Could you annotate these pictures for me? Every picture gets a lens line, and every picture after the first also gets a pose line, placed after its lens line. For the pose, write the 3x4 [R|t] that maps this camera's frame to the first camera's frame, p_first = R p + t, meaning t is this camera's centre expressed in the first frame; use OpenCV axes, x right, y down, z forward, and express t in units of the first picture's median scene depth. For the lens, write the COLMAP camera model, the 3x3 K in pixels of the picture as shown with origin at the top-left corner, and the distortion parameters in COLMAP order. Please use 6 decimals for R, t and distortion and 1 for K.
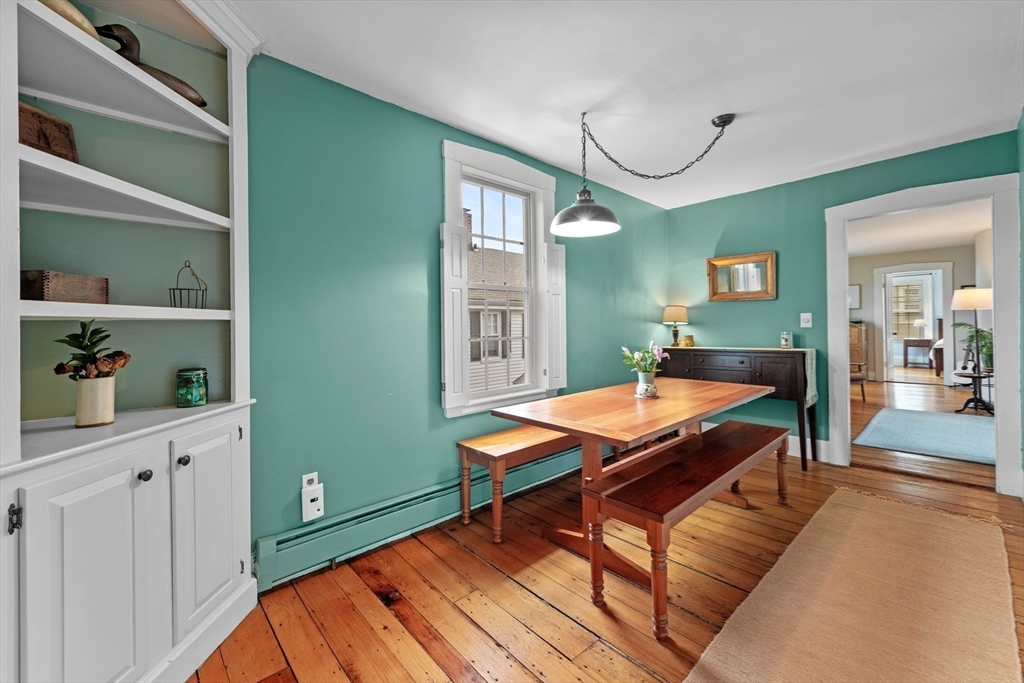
lens RADIAL K [[399.8, 0, 514.0], [0, 399.8, 322.3], [0, 0, 1]] dist [-0.001121, 0.000231]
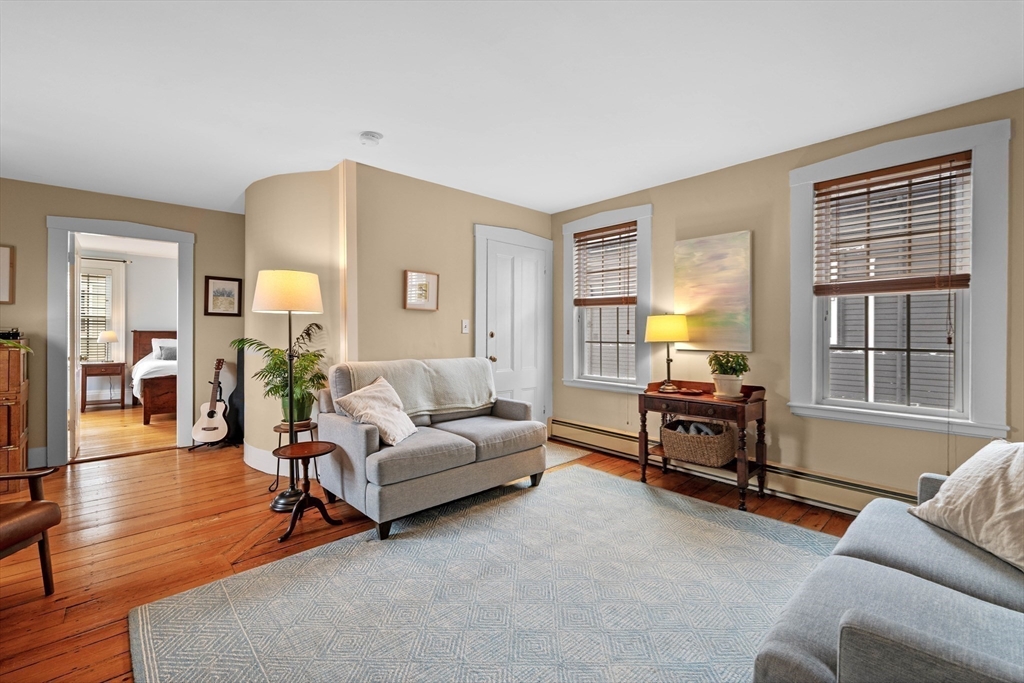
lens RADIAL K [[450.3, 0, 505.3], [0, 450.3, 333.0], [0, 0, 1]] dist [0.003113, -0.000685]
pose [[-0.007459, 0.011273, 0.999909, 0.376307], [-0.008551, 0.999899, -0.011336, -0.001656], [-0.999936, -0.008634, -0.007362, 0.469305]]
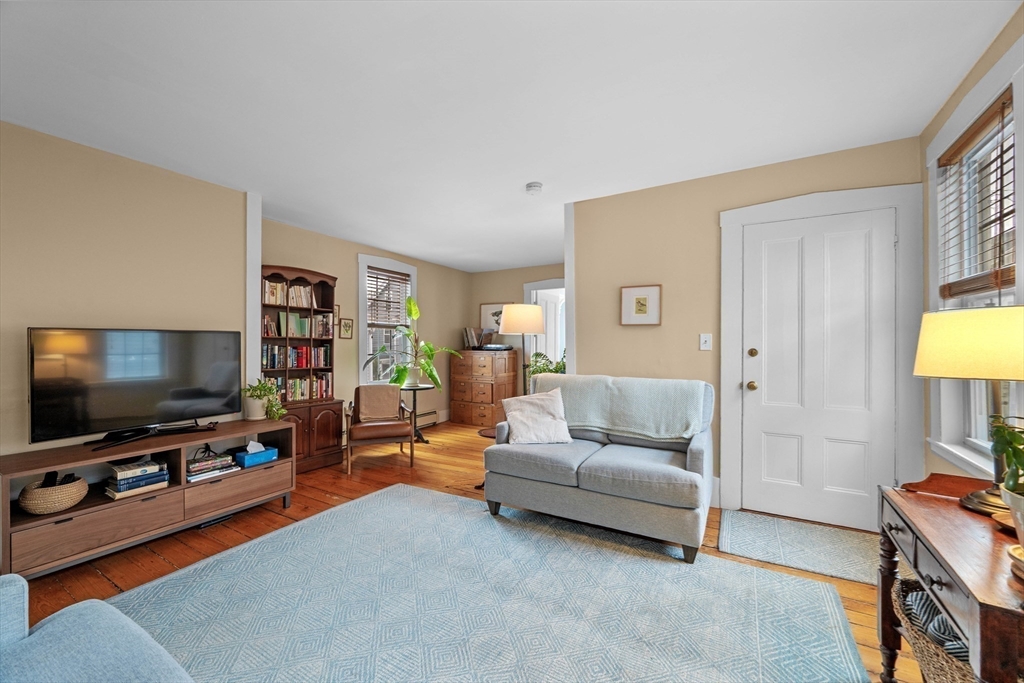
lens RADIAL K [[399.8, 0, 509.2], [0, 399.8, 343.7], [0, 0, 1]] dist [-0.001121, 0.000231]
pose [[0.954980, 0.015877, 0.296244, 0.603798], [-0.016459, 0.999864, -0.000530, -0.009672], [-0.296212, -0.004370, 0.955112, 0.211321]]
